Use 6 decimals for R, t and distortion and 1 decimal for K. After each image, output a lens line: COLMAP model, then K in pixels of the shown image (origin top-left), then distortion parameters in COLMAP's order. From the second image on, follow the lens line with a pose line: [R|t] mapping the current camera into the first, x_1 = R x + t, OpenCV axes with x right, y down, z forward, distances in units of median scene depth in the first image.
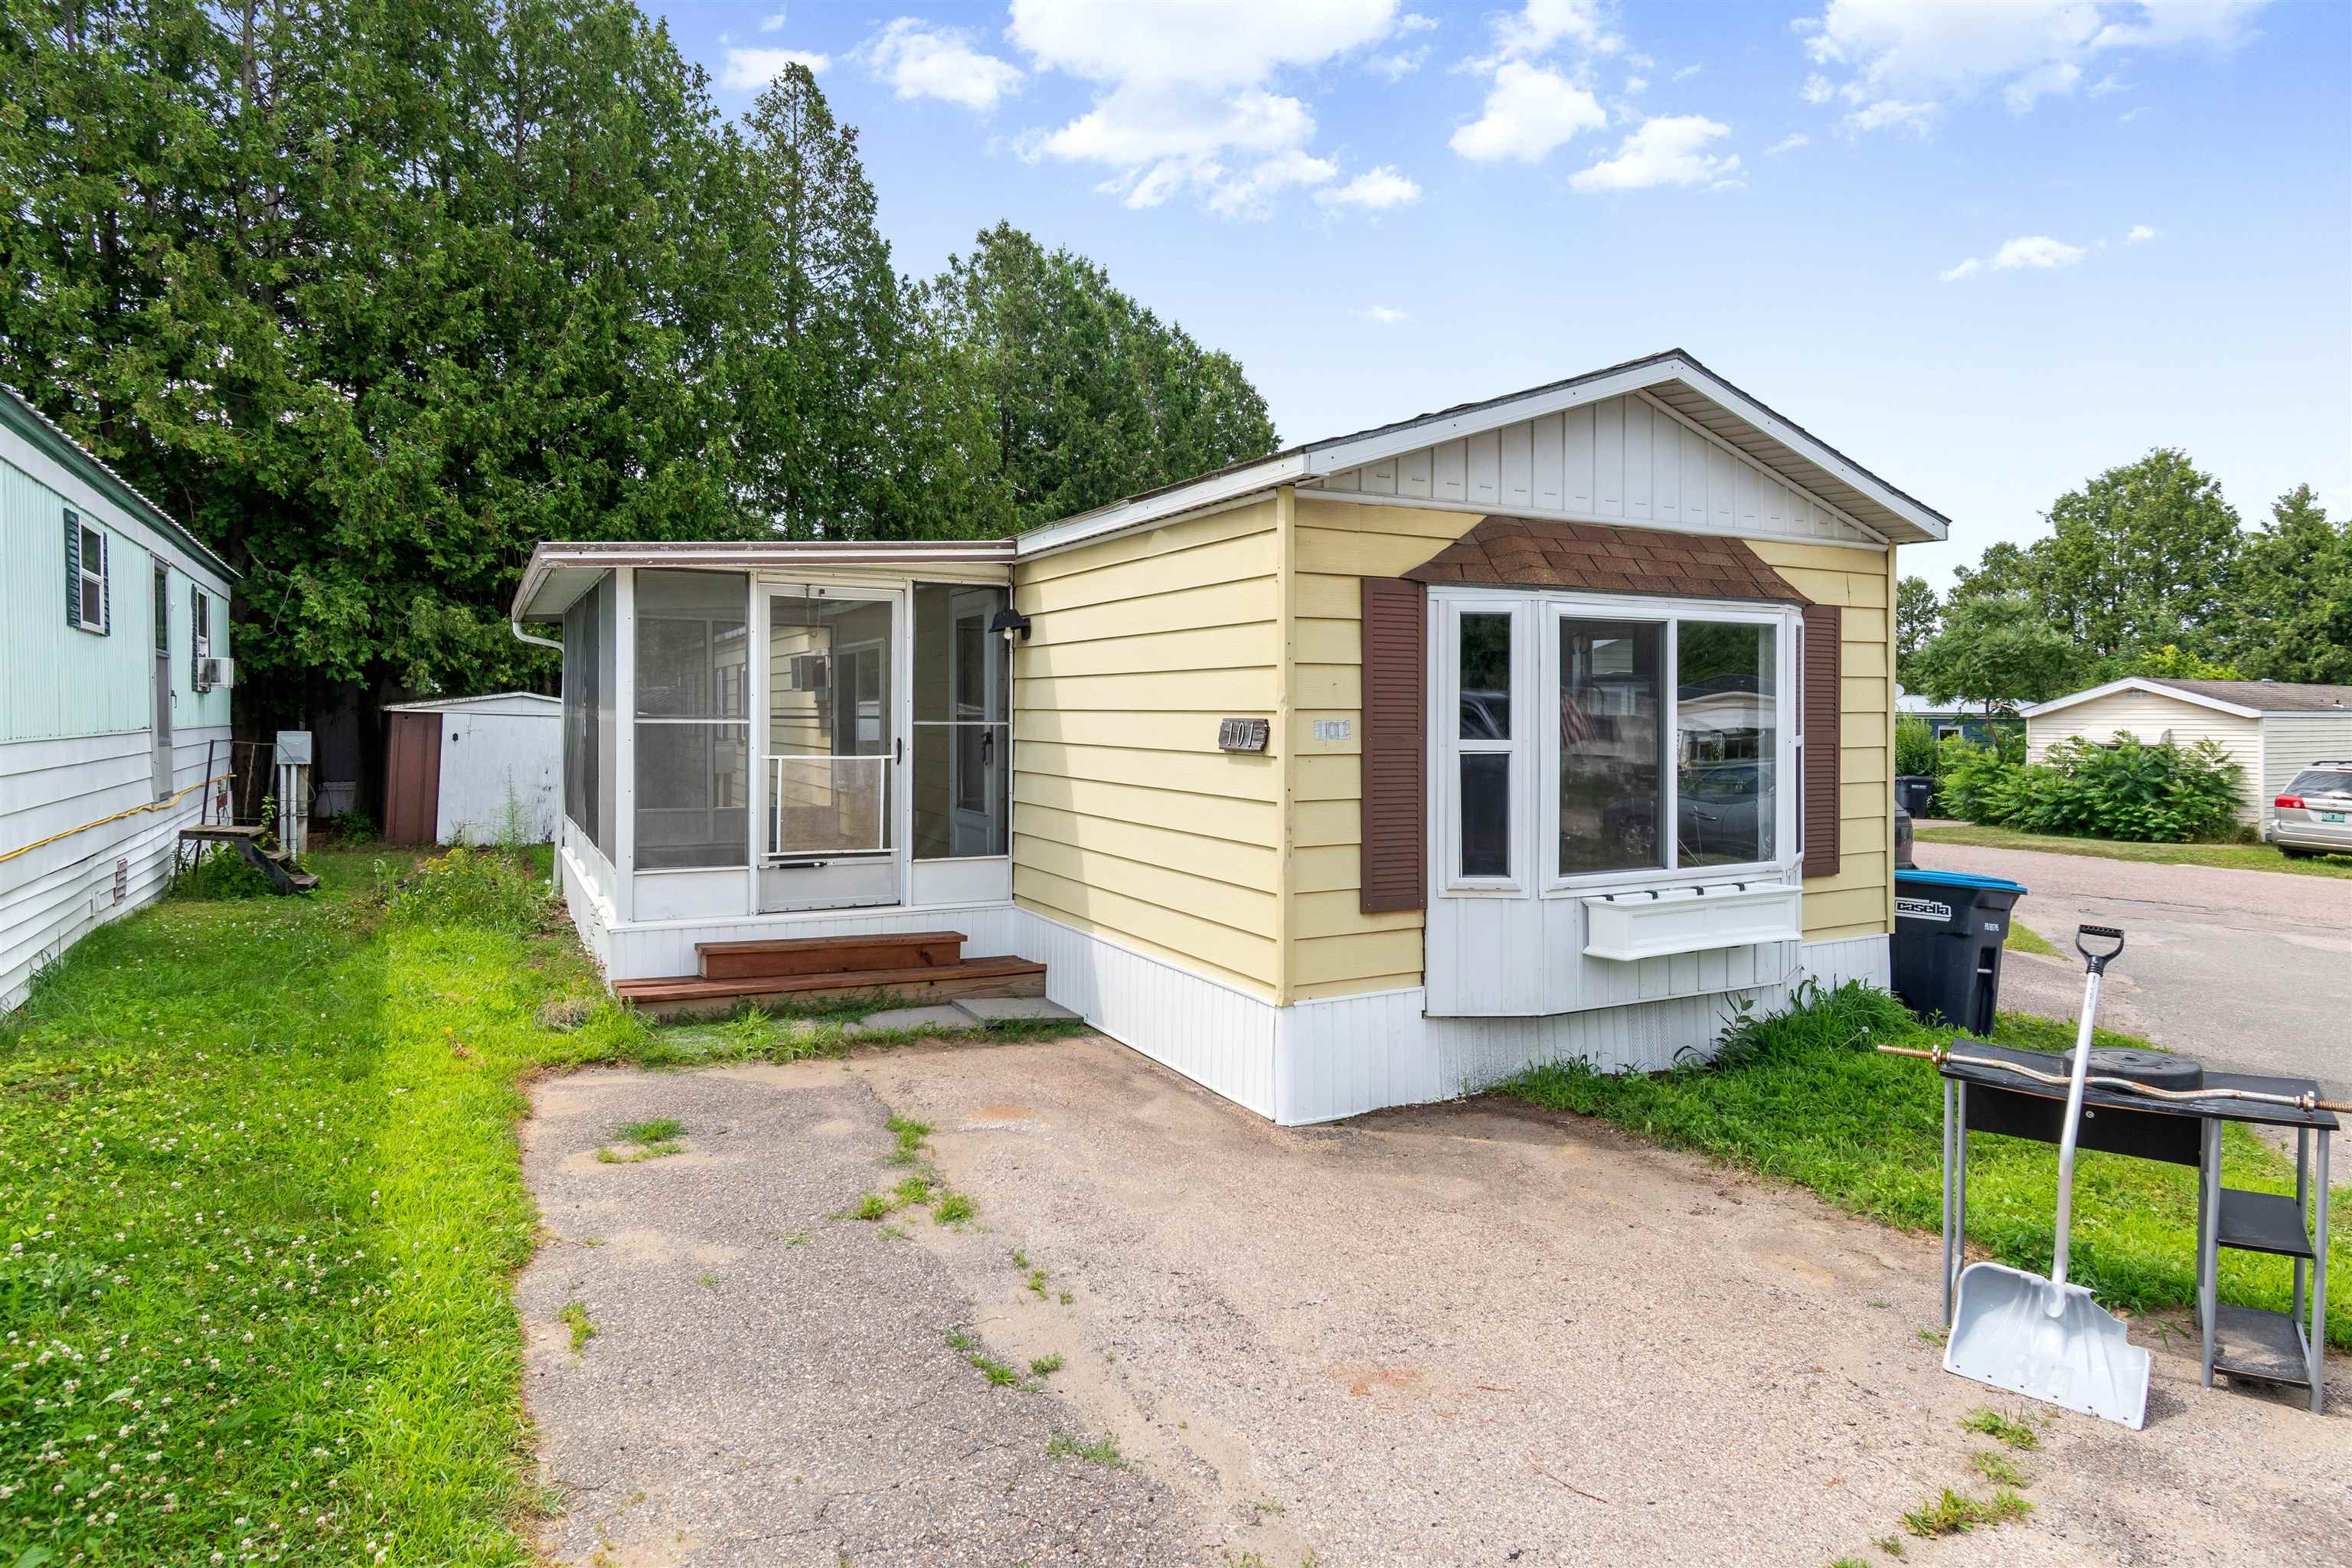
lens RADIAL K [[1330.0, 0, 1175.1], [0, 1330.0, 699.0], [0, 0, 1]] dist [0.000076, -0.001395]
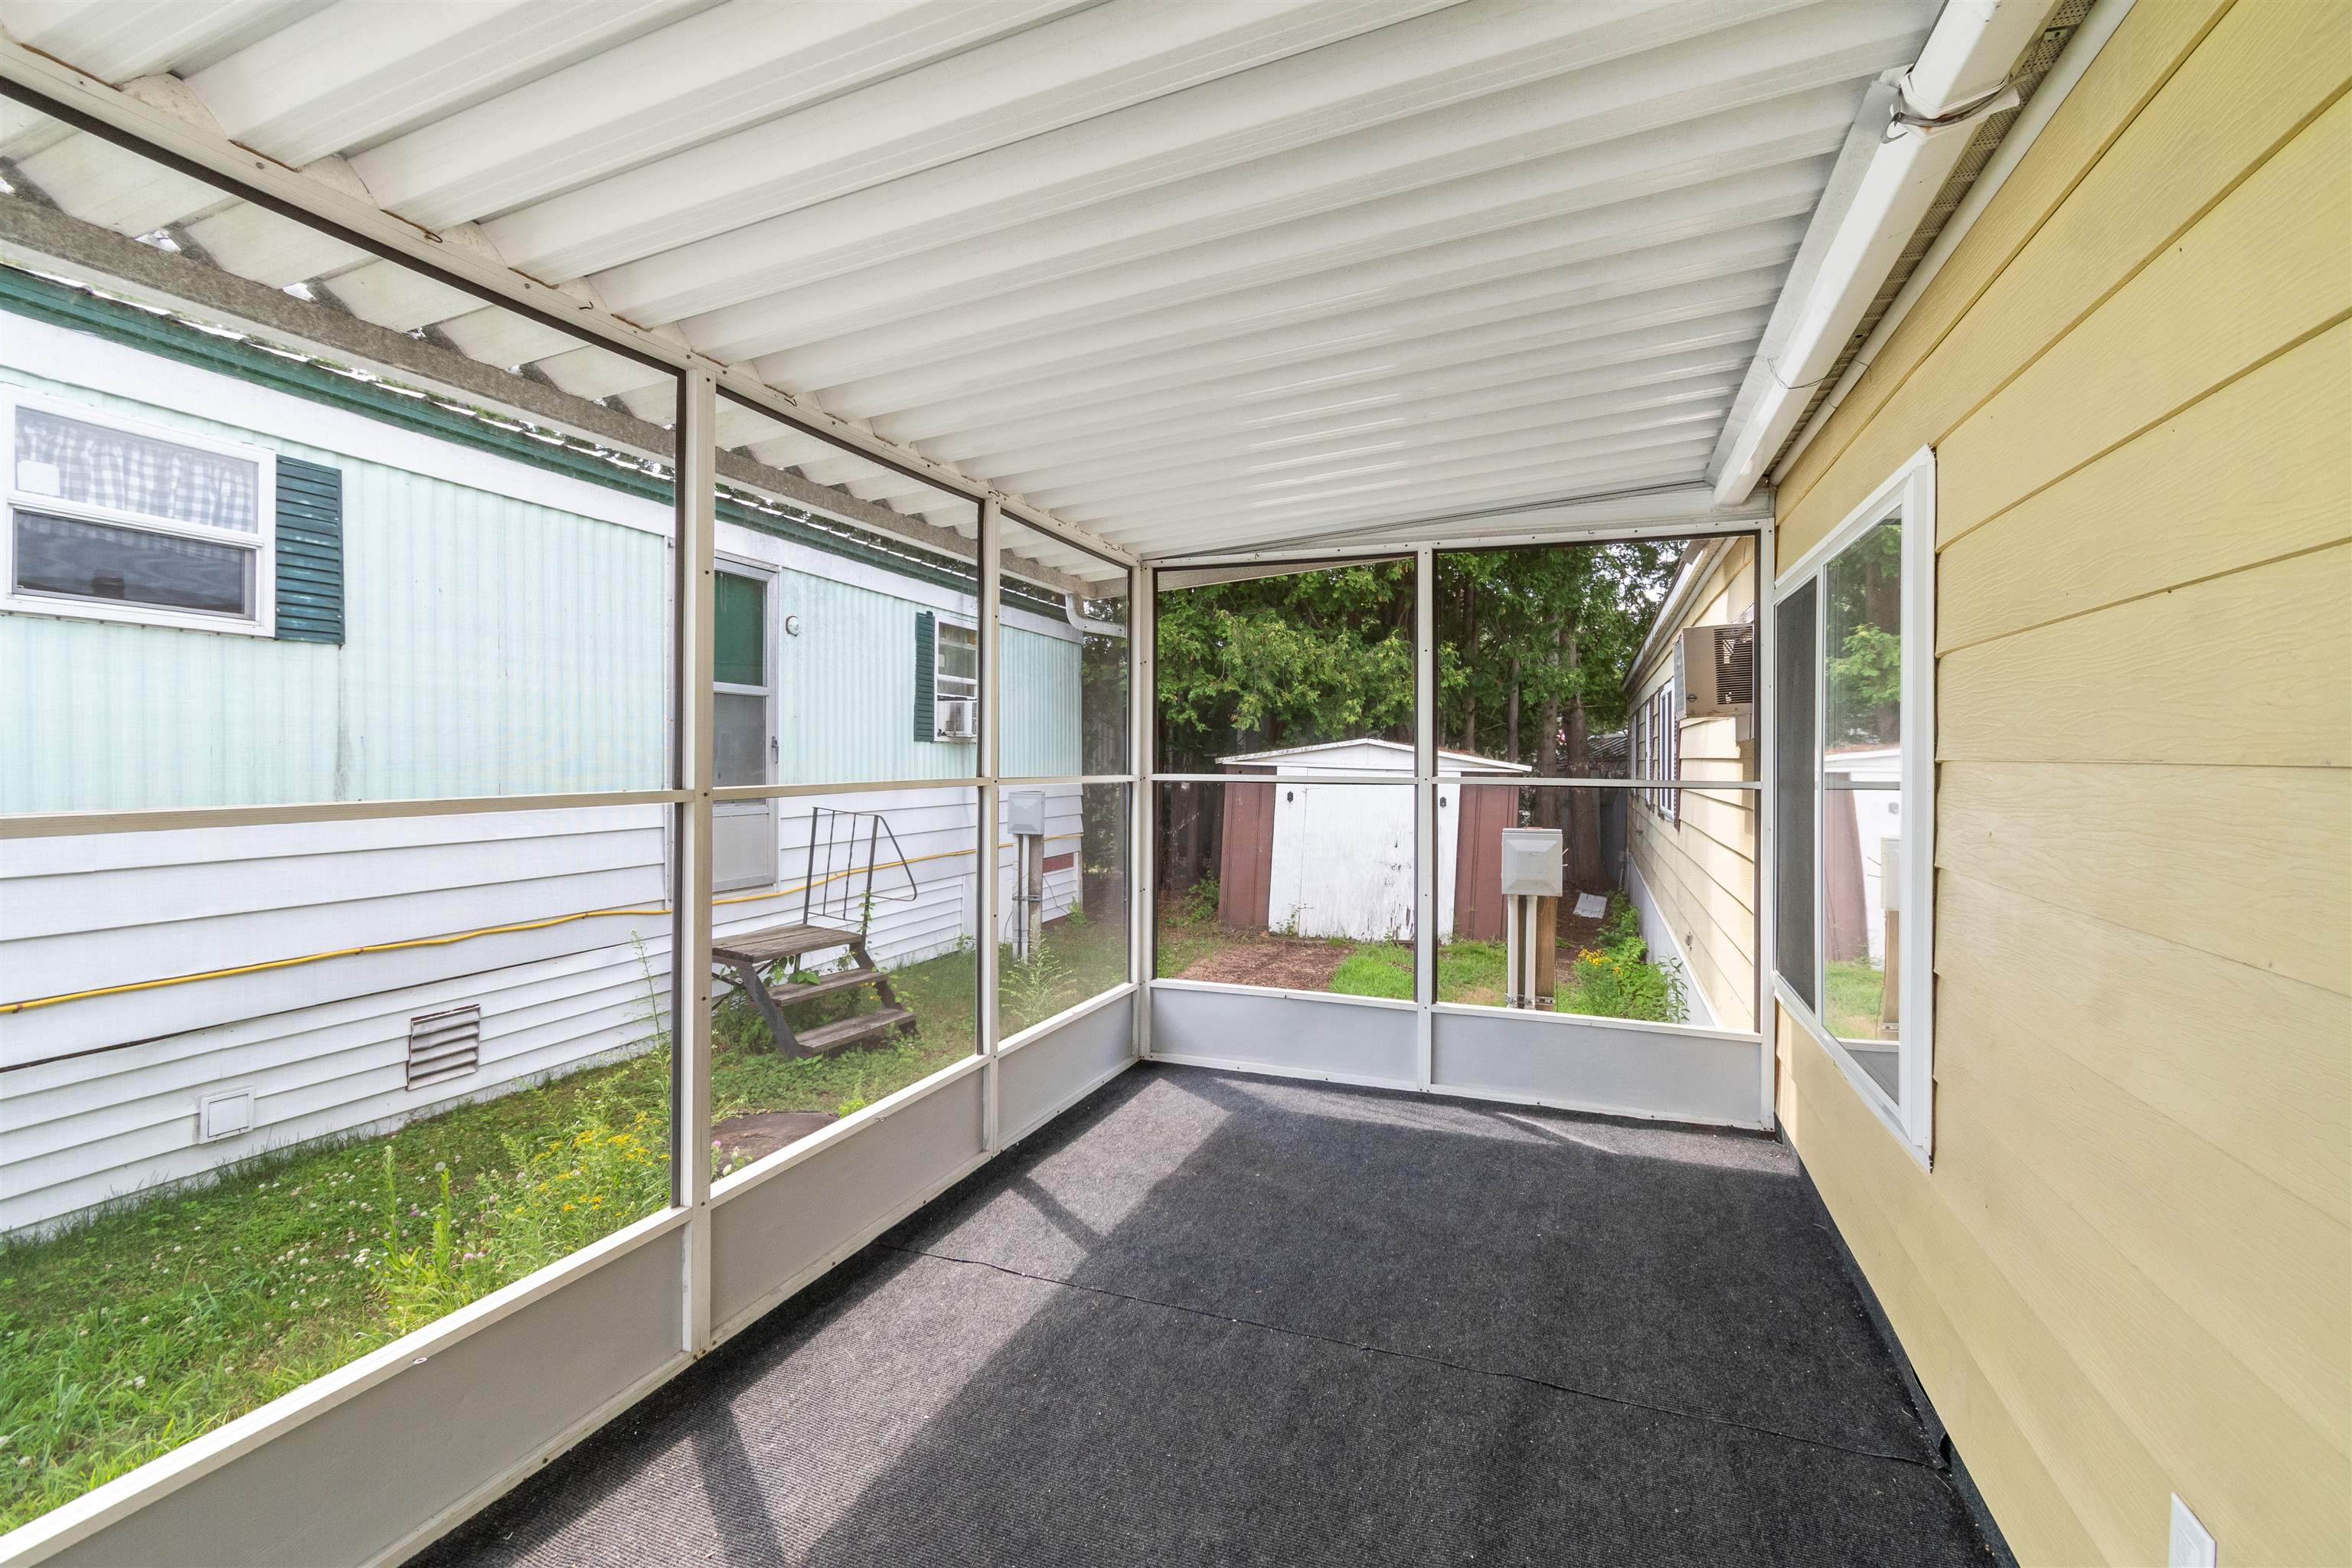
lens RADIAL K [[1066.0, 0, 1167.6], [0, 1066.0, 760.1], [0, 0, 1]] dist [0.000947, -0.000841]
pose [[0.662859, 0.001762, -0.748743, -0.246979], [0.006848, 0.999941, 0.008416, 0.002833], [0.748713, -0.010706, 0.662808, 1.154773]]
